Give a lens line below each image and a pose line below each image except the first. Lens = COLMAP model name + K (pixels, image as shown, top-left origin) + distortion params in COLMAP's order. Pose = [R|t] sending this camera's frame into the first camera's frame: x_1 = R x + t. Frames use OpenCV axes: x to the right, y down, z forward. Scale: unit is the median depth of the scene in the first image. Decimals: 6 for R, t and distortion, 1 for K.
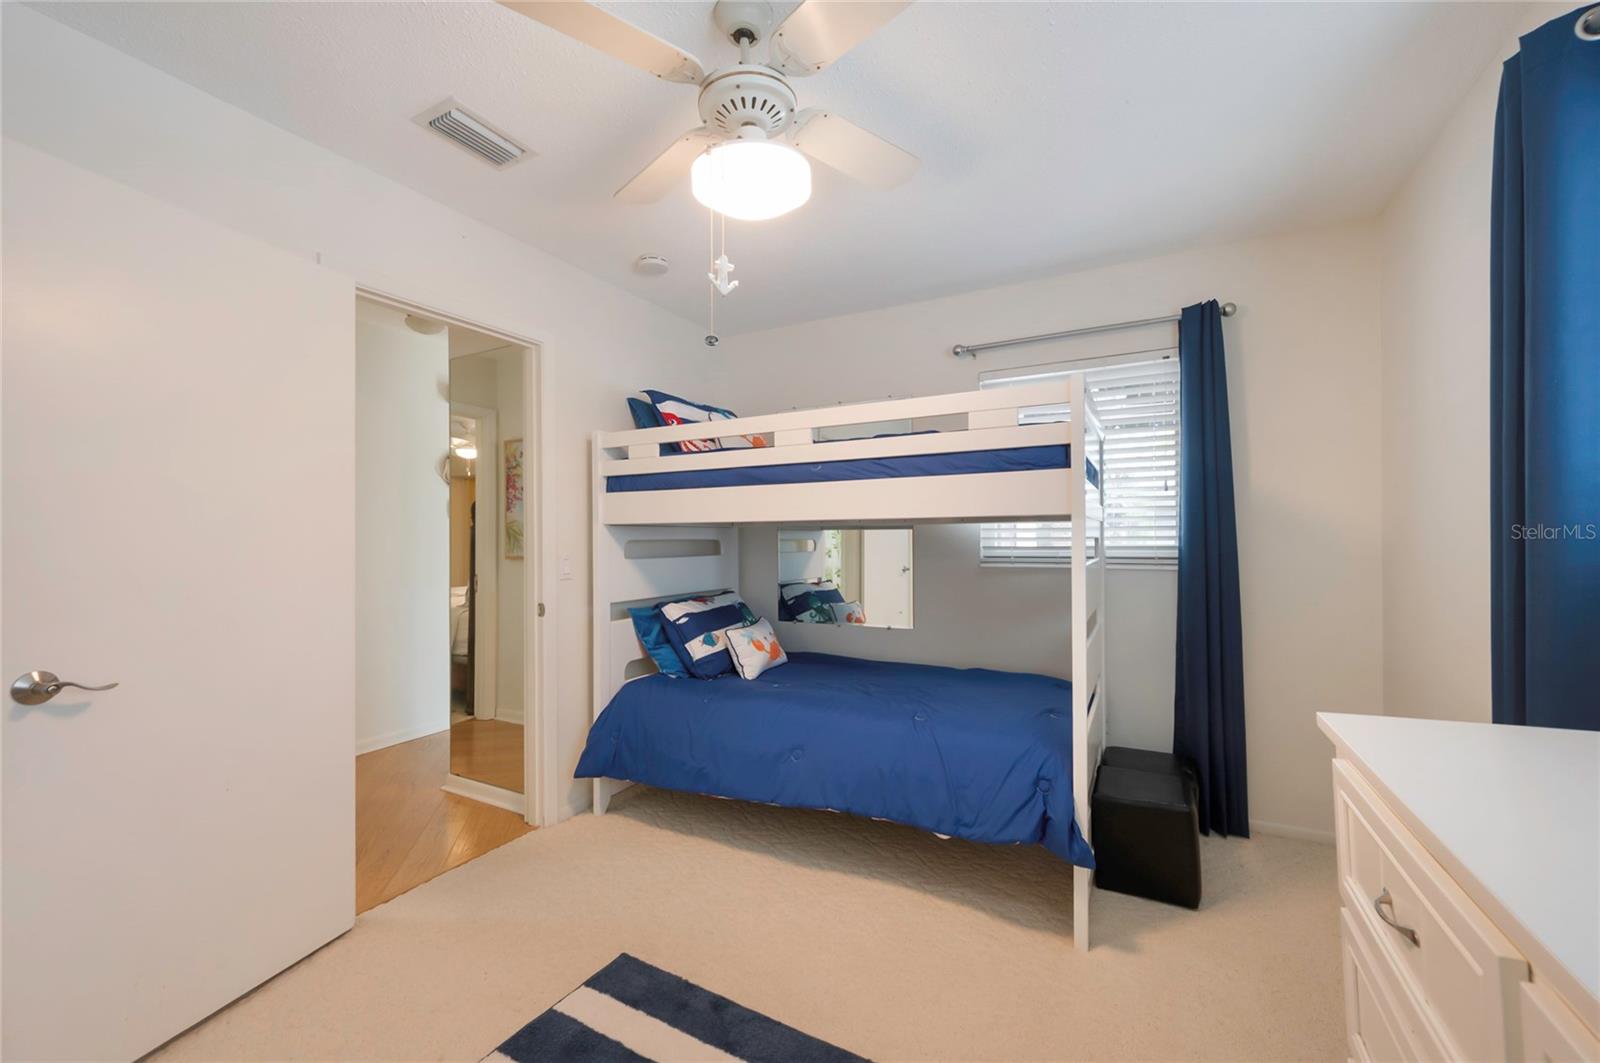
lens RADIAL K [[623.0, 0, 794.9], [0, 623.0, 533.7], [0, 0, 1]] dist [0.001057, 0.000474]
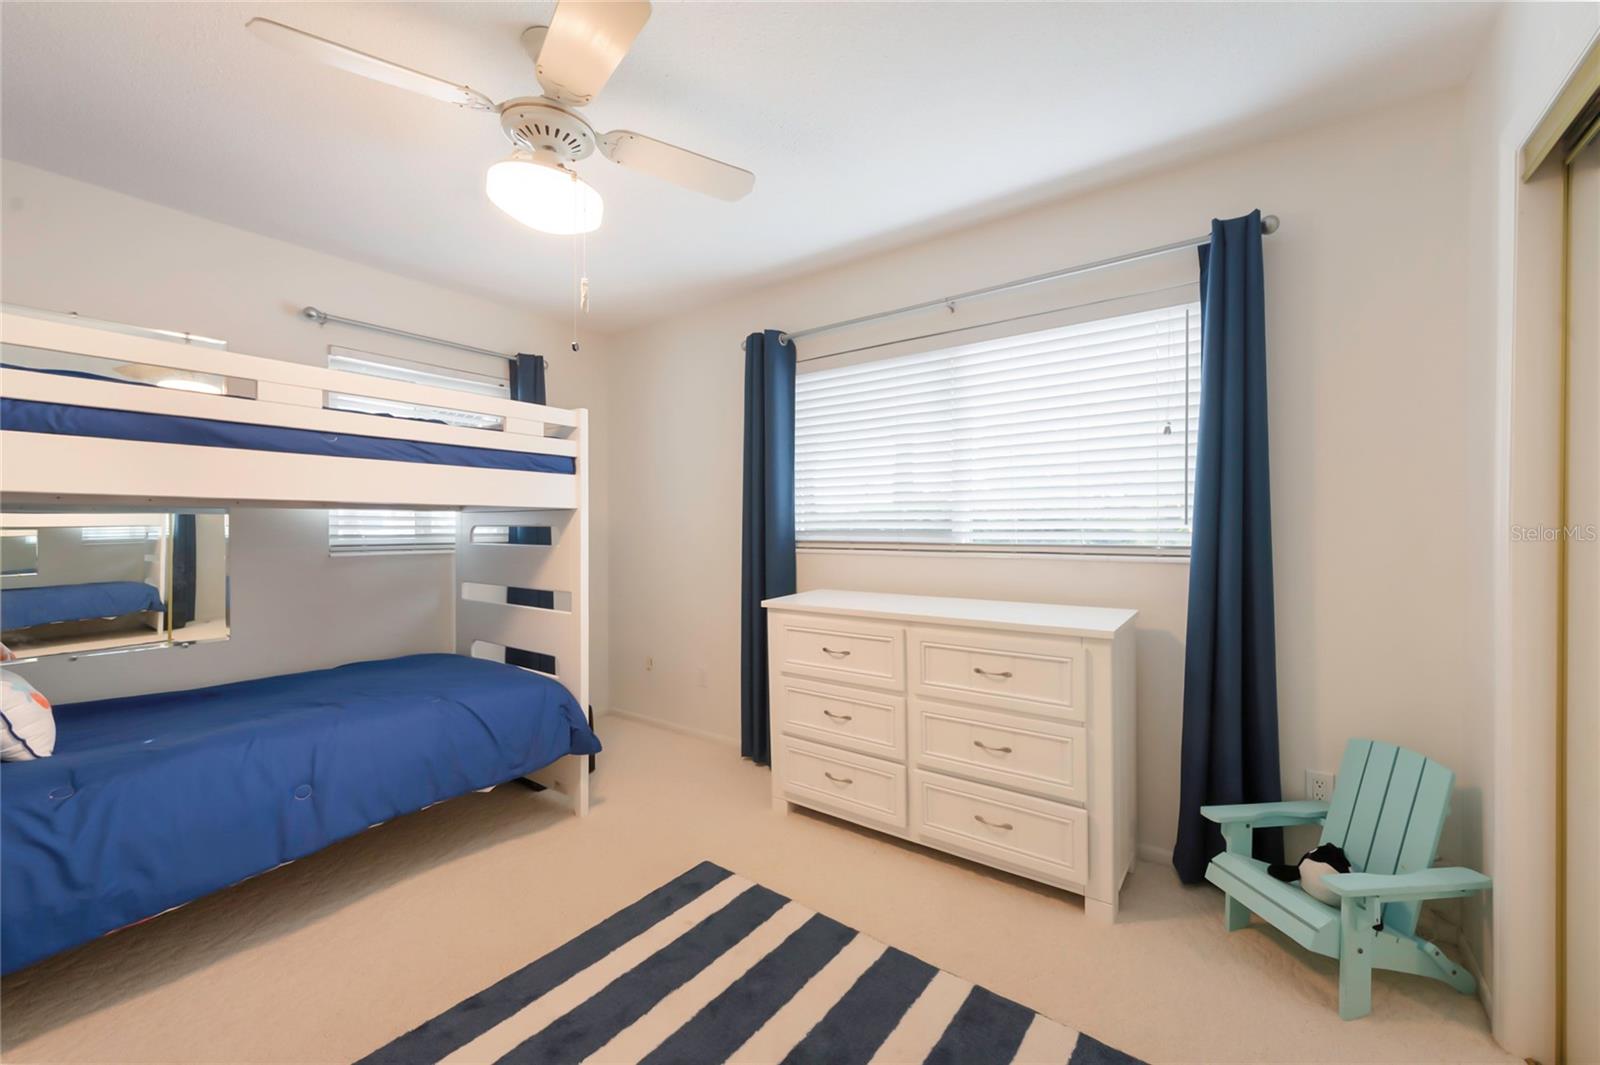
lens RADIAL K [[623.0, 0, 788.3], [0, 623.0, 531.4], [0, 0, 1]] dist [0.001057, 0.000474]
pose [[0.164573, 0.001603, 0.986364, -0.574695], [-0.010223, 0.999948, 0.000081, 0.010085], [-0.986312, -0.010097, 0.164581, 0.210501]]
